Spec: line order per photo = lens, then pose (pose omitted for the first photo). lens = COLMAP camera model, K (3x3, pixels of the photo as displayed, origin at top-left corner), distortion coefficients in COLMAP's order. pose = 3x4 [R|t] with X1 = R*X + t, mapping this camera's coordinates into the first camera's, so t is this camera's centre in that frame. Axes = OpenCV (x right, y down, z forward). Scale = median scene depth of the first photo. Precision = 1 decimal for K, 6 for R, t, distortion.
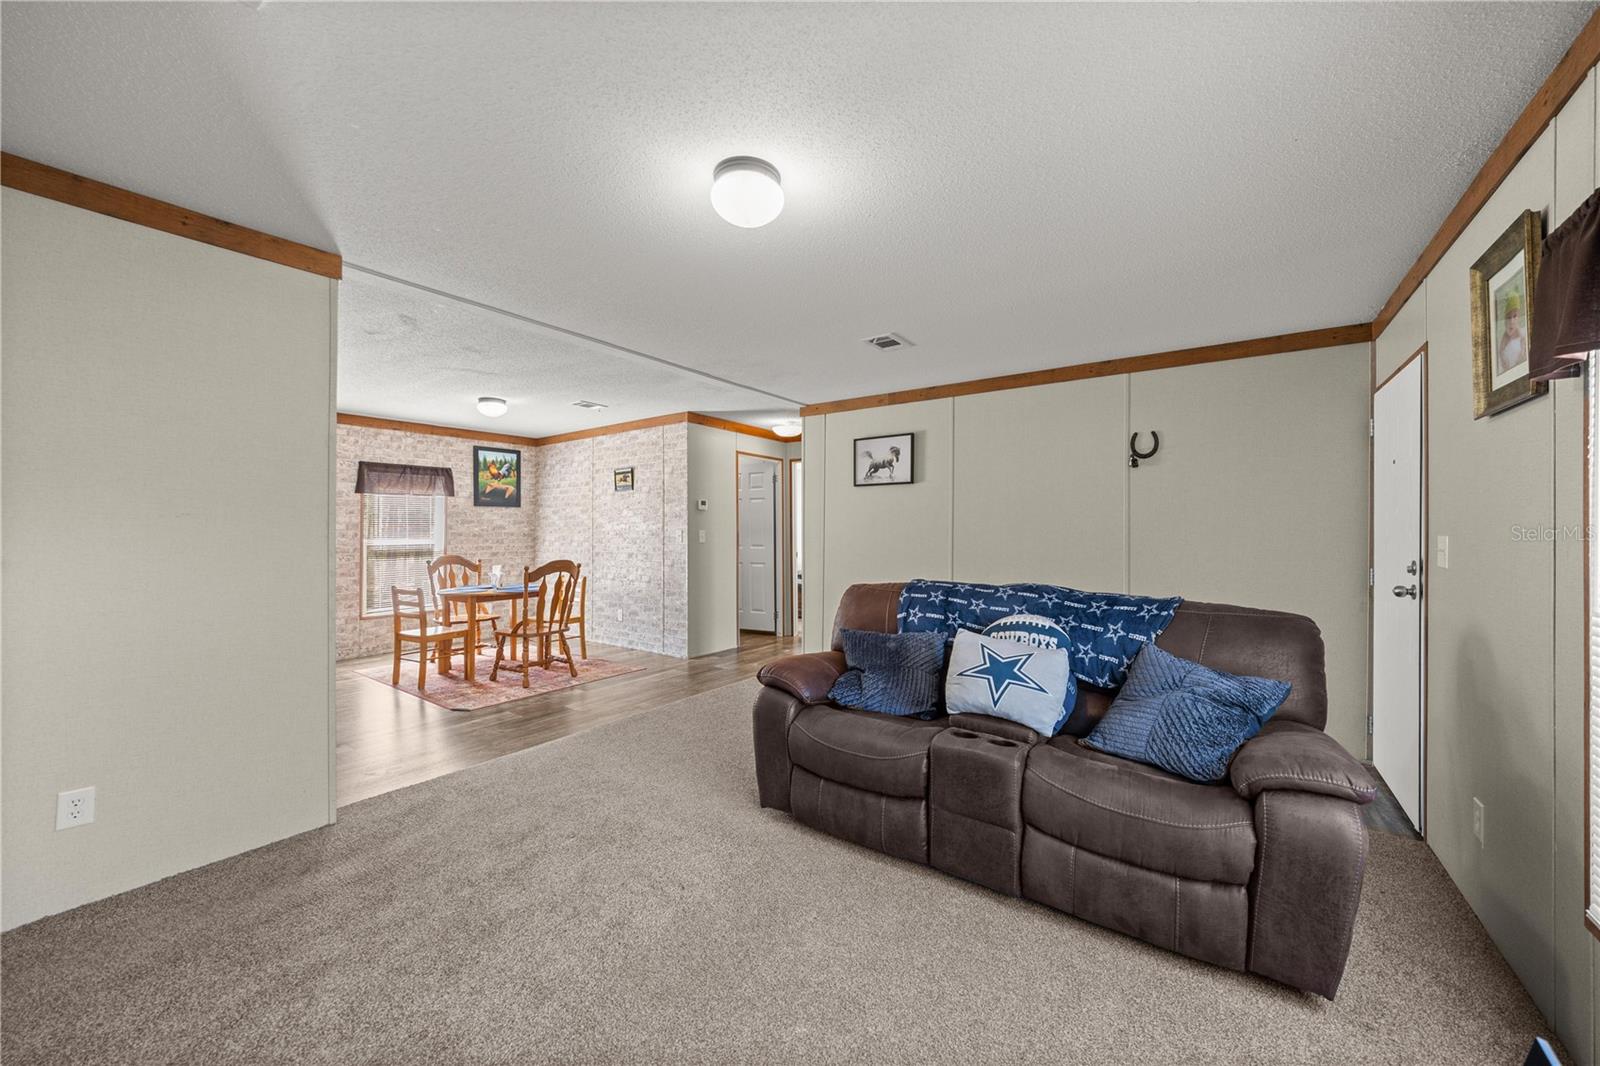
lens RADIAL K [[580.0, 0, 793.8], [0, 580.0, 532.1], [0, 0, 1]] dist [-0.013493, -0.000022]
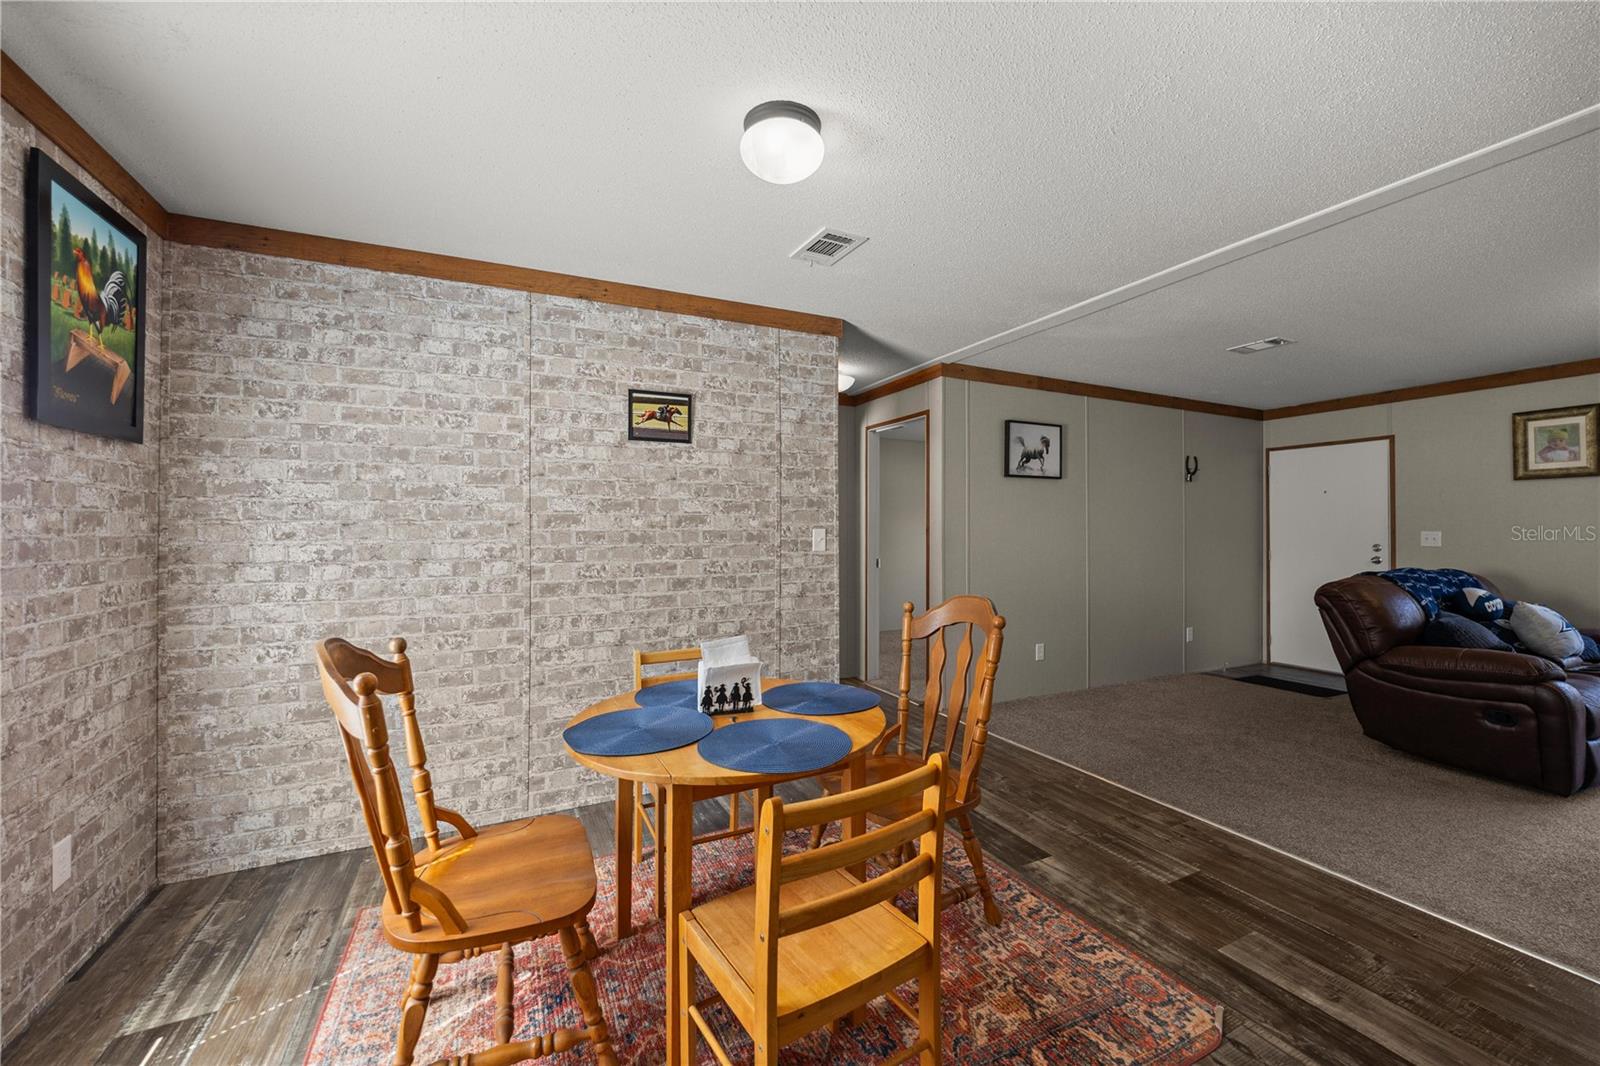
lens RADIAL K [[634.4, 0, 805.9], [0, 634.4, 525.9], [0, 0, 1]] dist [-0.007323, -0.000445]
pose [[0.460829, 0.001517, 0.887488, -0.674461], [0.001306, 0.999996, -0.002387, -0.004533], [-0.887488, 0.002259, 0.460825, 0.671970]]
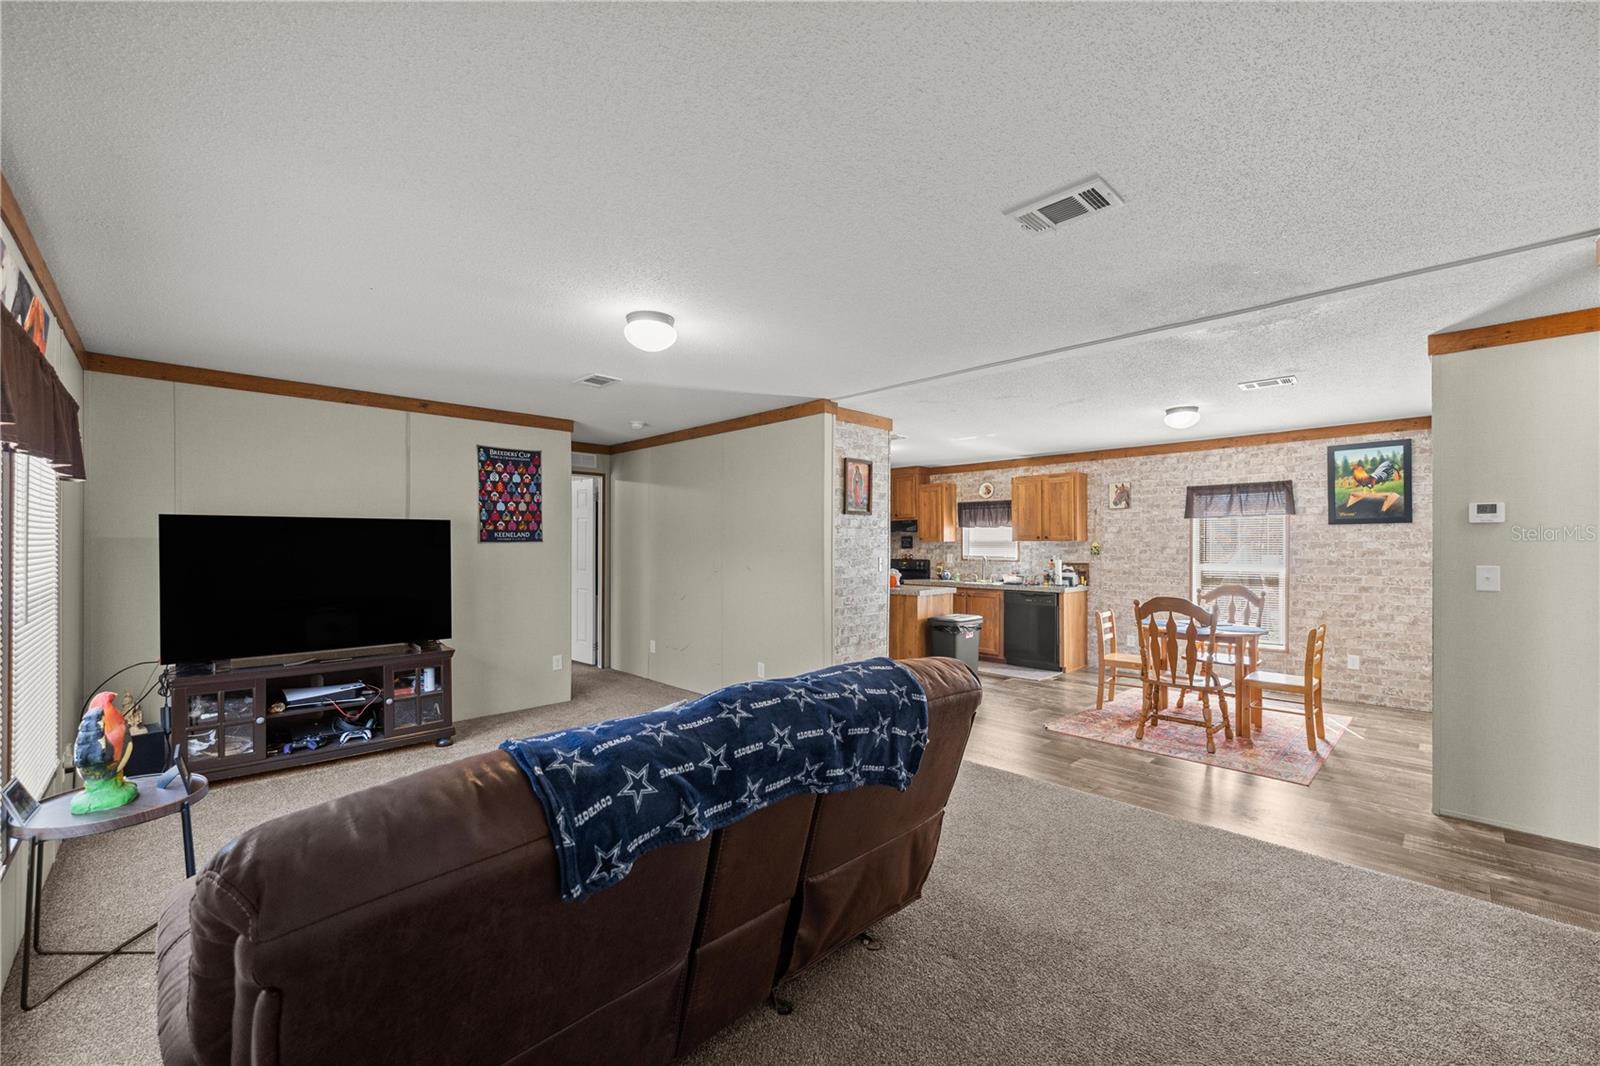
lens RADIAL K [[634.4, 0, 810.8], [0, 634.4, 543.3], [0, 0, 1]] dist [-0.007323, -0.000445]
pose [[-0.160551, -0.003630, -0.987021, 0.415629], [-0.003598, 0.999989, -0.003093, -0.016283], [0.987021, 0.003055, -0.160563, 0.486643]]
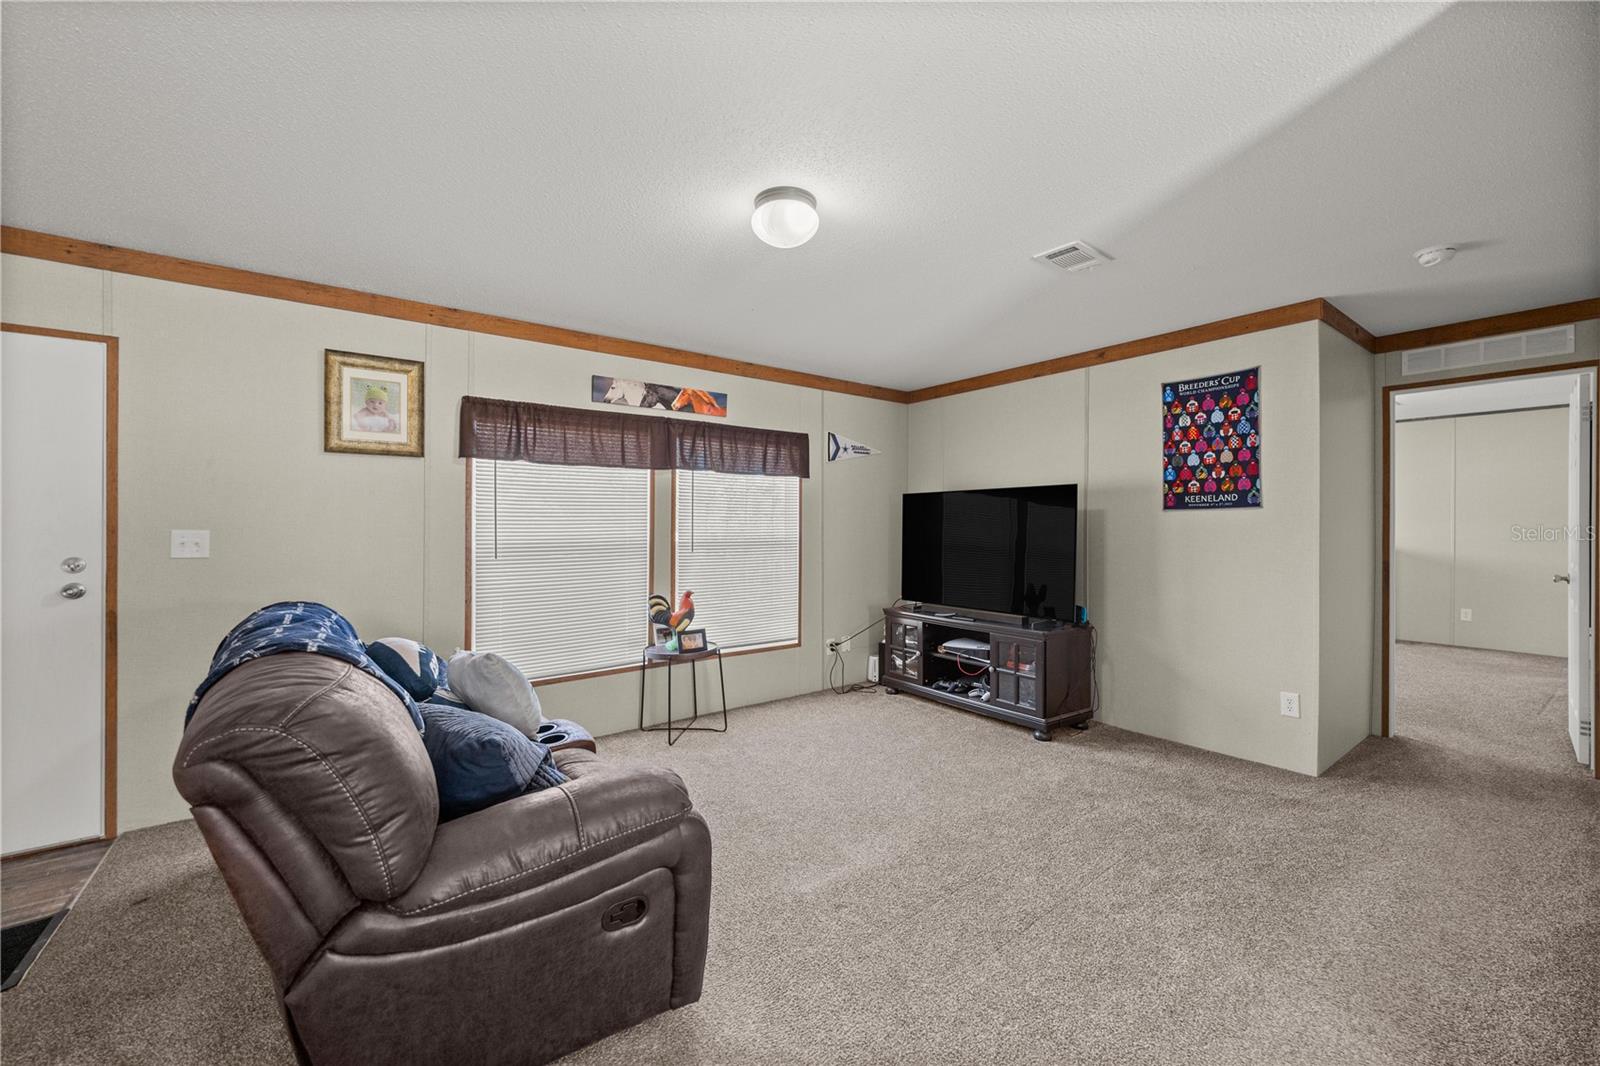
lens RADIAL K [[634.4, 0, 811.2], [0, 634.4, 519.7], [0, 0, 1]] dist [-0.007323, -0.000445]
pose [[-0.953505, -0.001605, 0.301374, -0.095890], [-0.001931, 0.999998, -0.000786, -0.008914], [-0.301372, -0.001332, -0.953506, 0.613641]]
